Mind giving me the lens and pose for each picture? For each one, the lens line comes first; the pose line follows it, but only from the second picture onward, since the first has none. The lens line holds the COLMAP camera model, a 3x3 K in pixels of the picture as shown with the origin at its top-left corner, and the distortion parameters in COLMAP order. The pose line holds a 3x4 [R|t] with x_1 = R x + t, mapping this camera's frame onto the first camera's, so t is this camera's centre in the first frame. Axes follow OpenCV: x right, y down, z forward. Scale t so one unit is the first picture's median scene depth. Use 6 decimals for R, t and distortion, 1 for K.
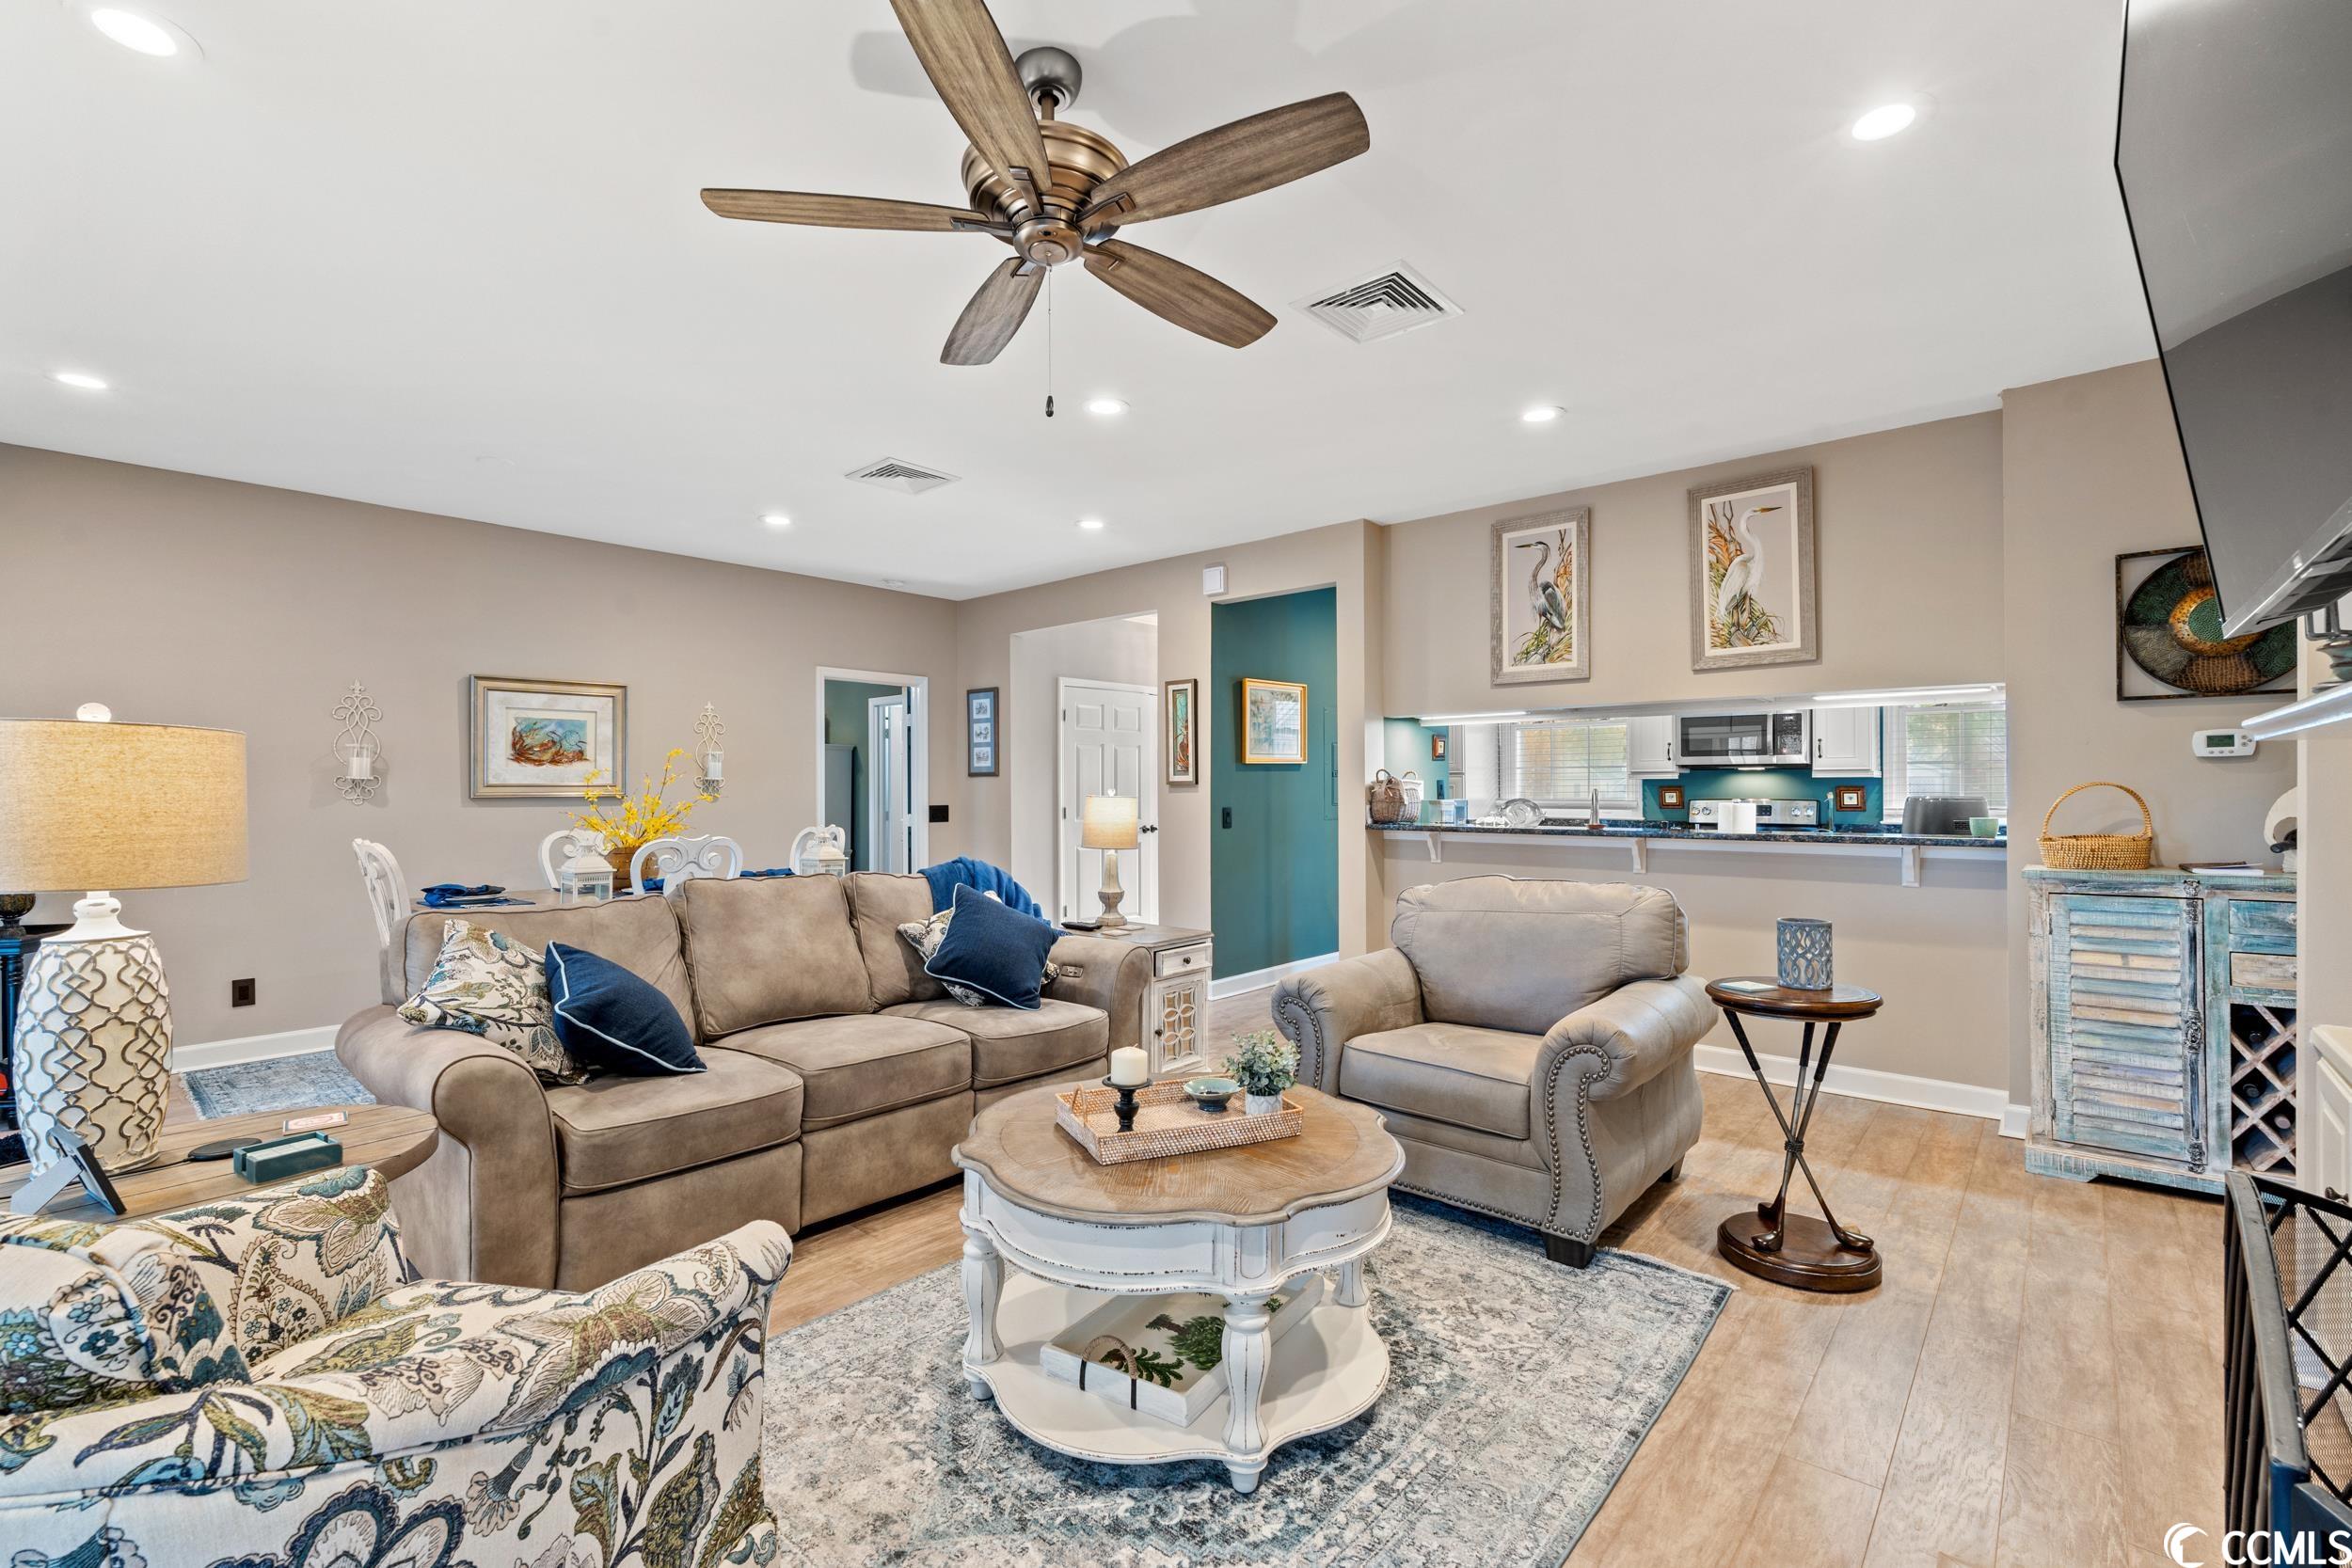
lens RADIAL K [[1030.9, 0, 1171.4], [0, 1030.9, 787.2], [0, 0, 1]] dist [-0.000230, 0.000808]
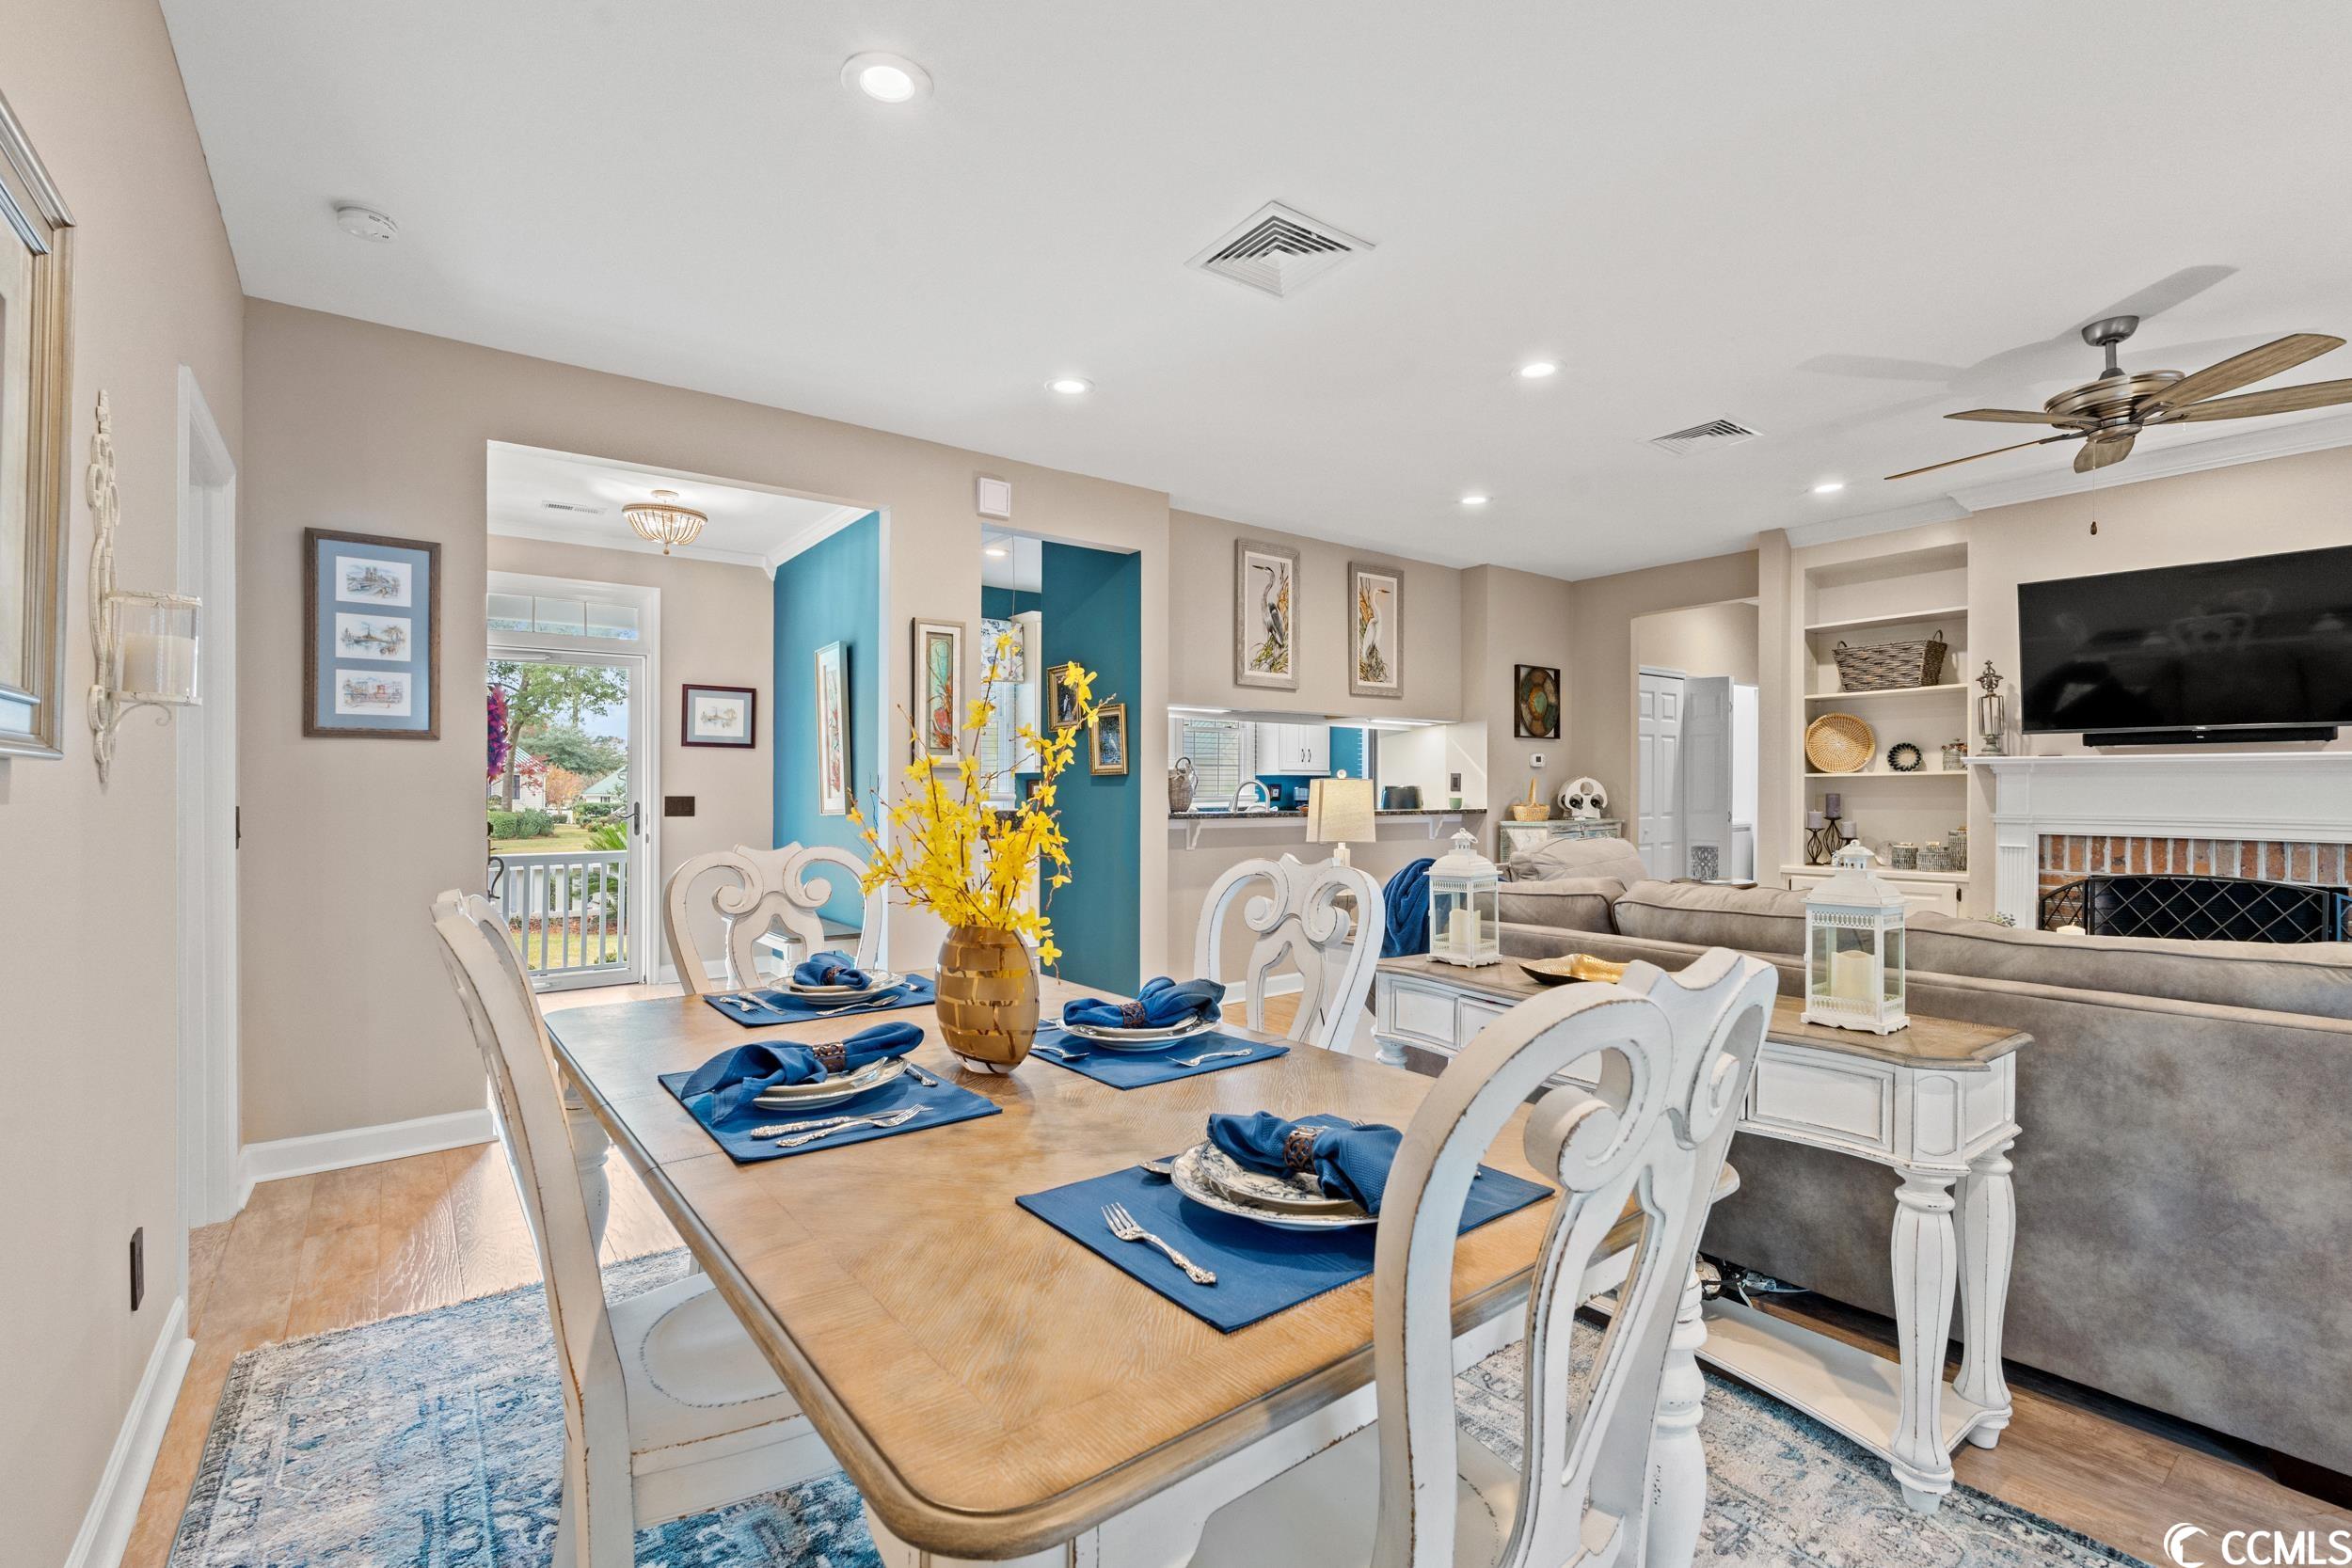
lens RADIAL K [[1040.5, 0, 1178.9], [0, 1040.5, 790.1], [0, 0, 1]] dist [-0.009308, 0.004281]
pose [[0.192518, 0.002823, 0.981289, -0.821384], [-0.003342, 0.999992, -0.002221, 0.017323], [-0.981288, -0.002852, 0.192526, 0.875176]]
